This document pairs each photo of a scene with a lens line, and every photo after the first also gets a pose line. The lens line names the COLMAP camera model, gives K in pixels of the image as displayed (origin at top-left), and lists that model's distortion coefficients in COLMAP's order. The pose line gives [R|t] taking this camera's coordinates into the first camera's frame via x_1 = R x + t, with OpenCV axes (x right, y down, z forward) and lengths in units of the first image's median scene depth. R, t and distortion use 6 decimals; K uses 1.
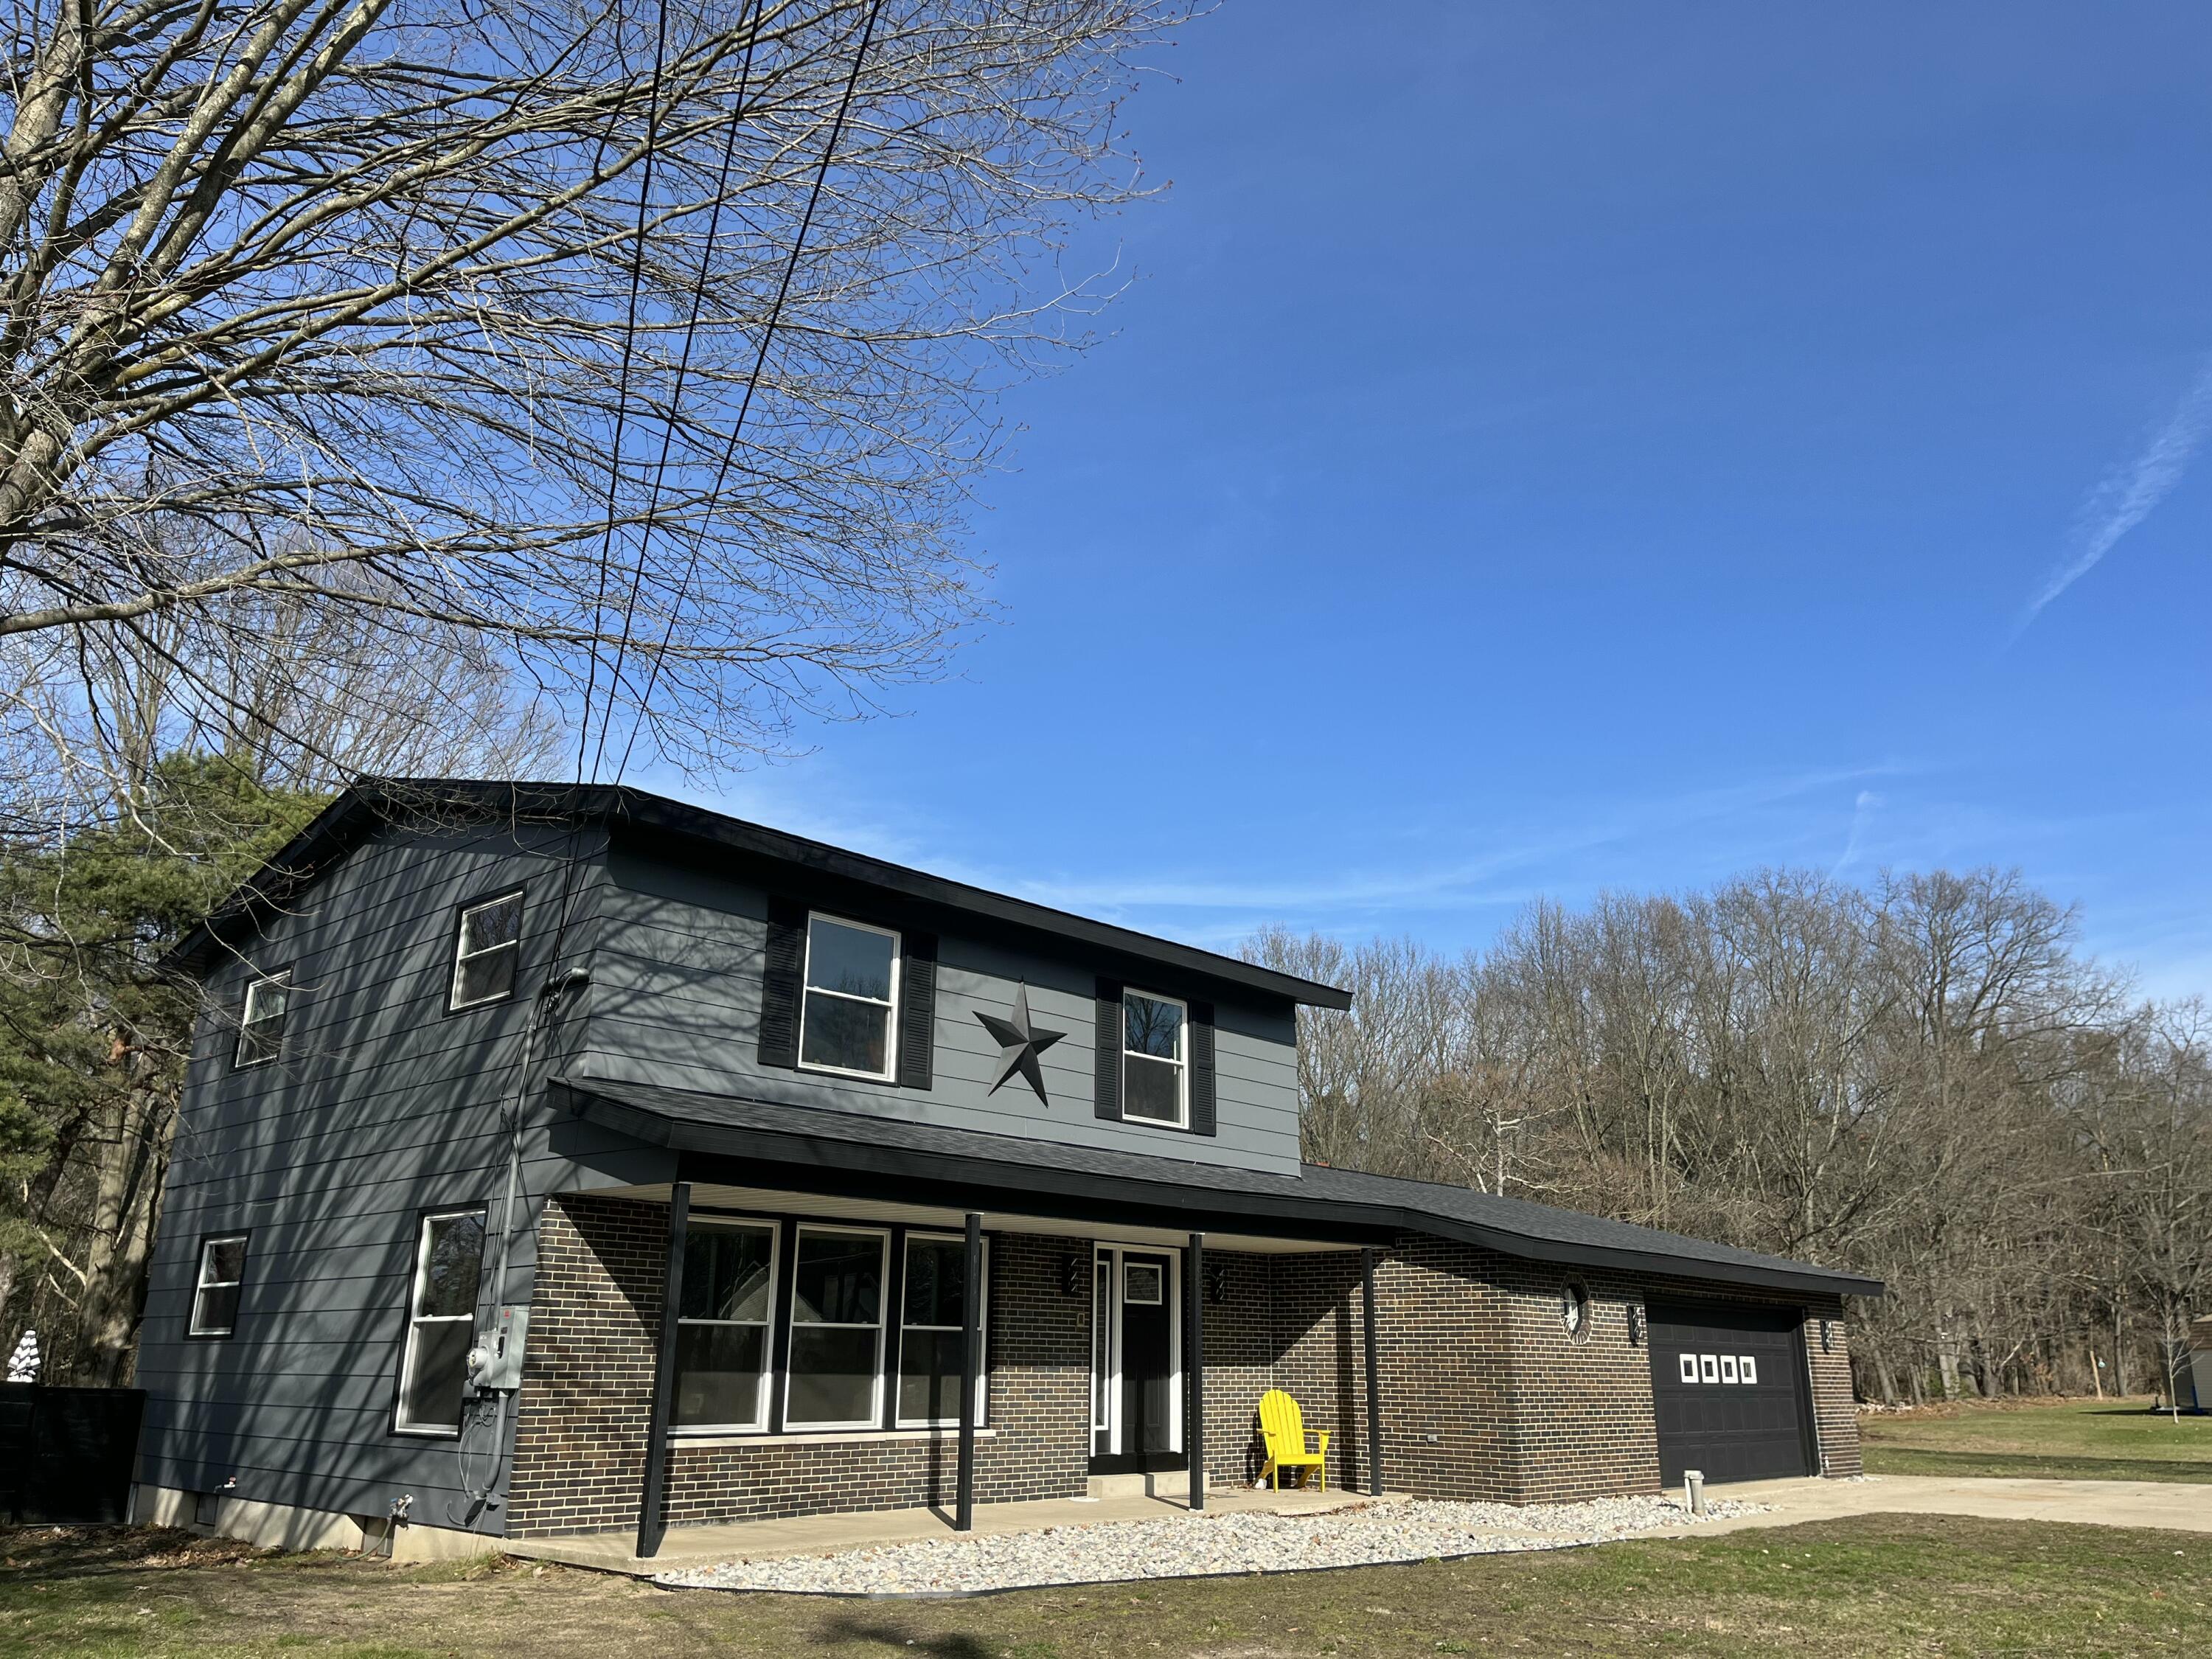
lens RADIAL K [[1759.1, 0, 1106.0], [0, 1759.1, 829.5], [0, 0, 1]] dist [-0.002312, -0.000965]
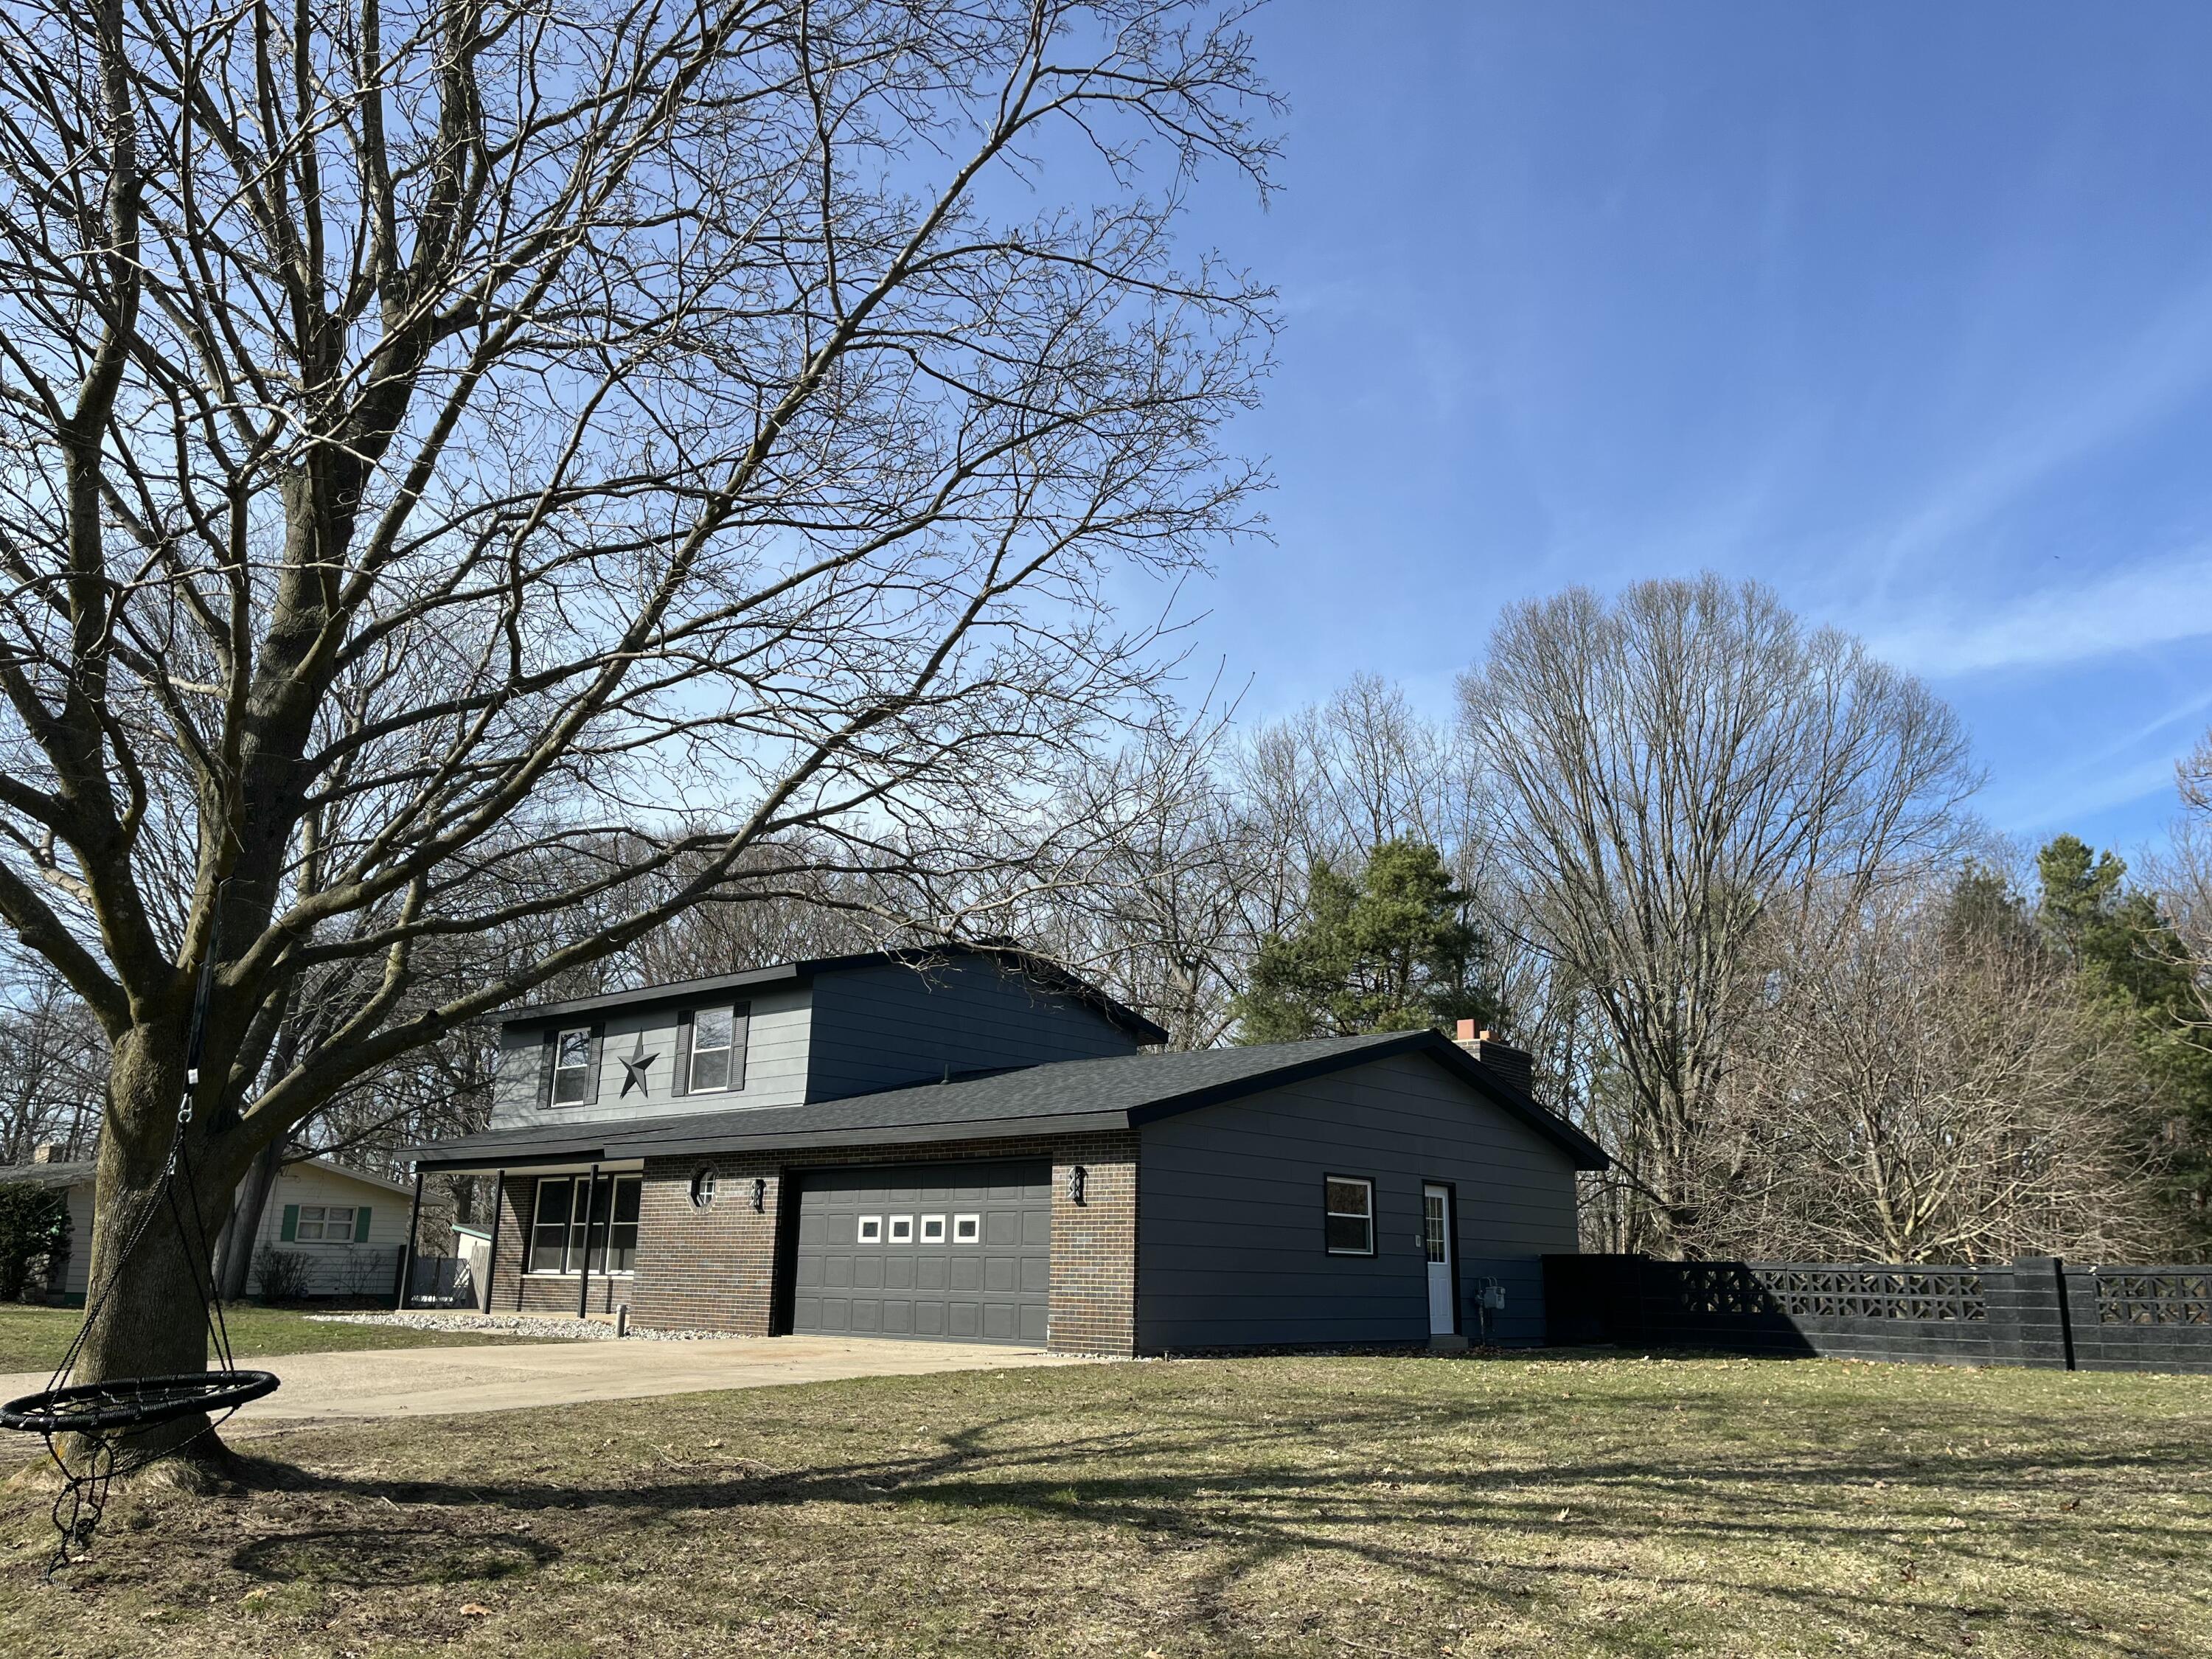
lens RADIAL K [[1759.1, 0, 1106.0], [0, 1759.1, 829.5], [0, 0, 1]] dist [-0.002312, -0.000965]
pose [[0.013994, -0.260938, -0.965254, 1.713066], [0.277361, 0.928480, -0.246975, 0.460952], [0.960664, -0.264267, 0.085367, 1.331513]]
